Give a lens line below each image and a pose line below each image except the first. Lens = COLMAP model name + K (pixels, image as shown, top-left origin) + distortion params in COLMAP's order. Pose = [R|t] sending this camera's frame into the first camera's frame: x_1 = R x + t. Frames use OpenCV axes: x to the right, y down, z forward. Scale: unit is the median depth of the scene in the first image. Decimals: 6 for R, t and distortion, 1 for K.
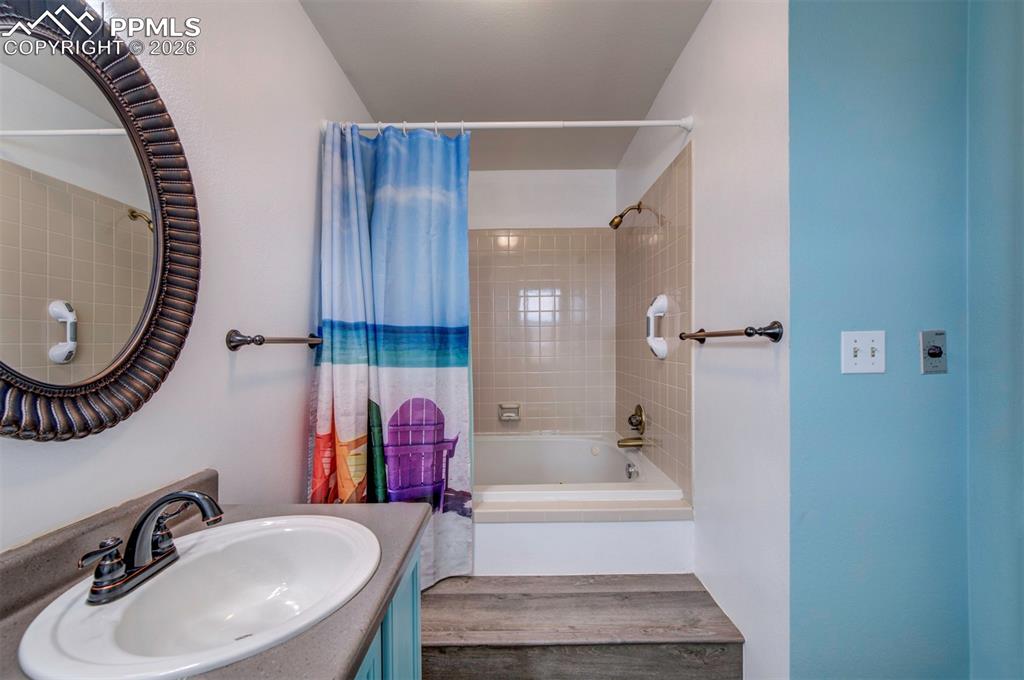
lens RADIAL K [[418.1, 0, 512.2], [0, 418.1, 343.8], [0, 0, 1]] dist [-0.006257, 0.000425]
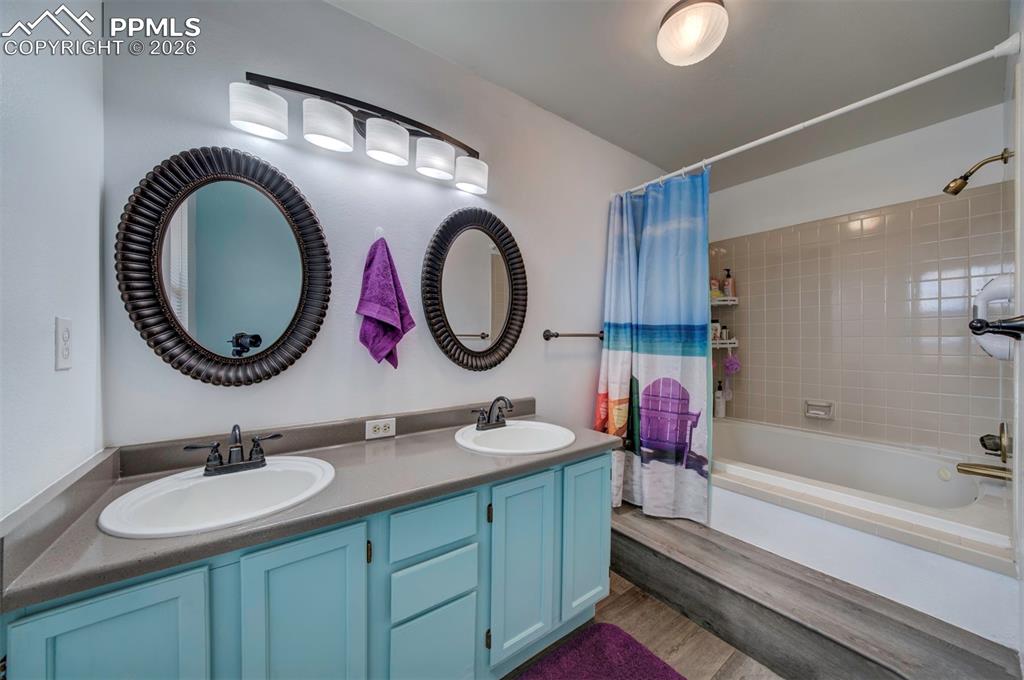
lens RADIAL K [[349.9, 0, 511.9], [0, 349.9, 338.2], [0, 0, 1]] dist [-0.021469, 0.001655]
pose [[0.596627, 0.008489, -0.802474, 0.399392], [-0.008336, 0.999956, 0.004381, 0.000570], [0.802476, 0.004075, 0.596671, -0.081448]]
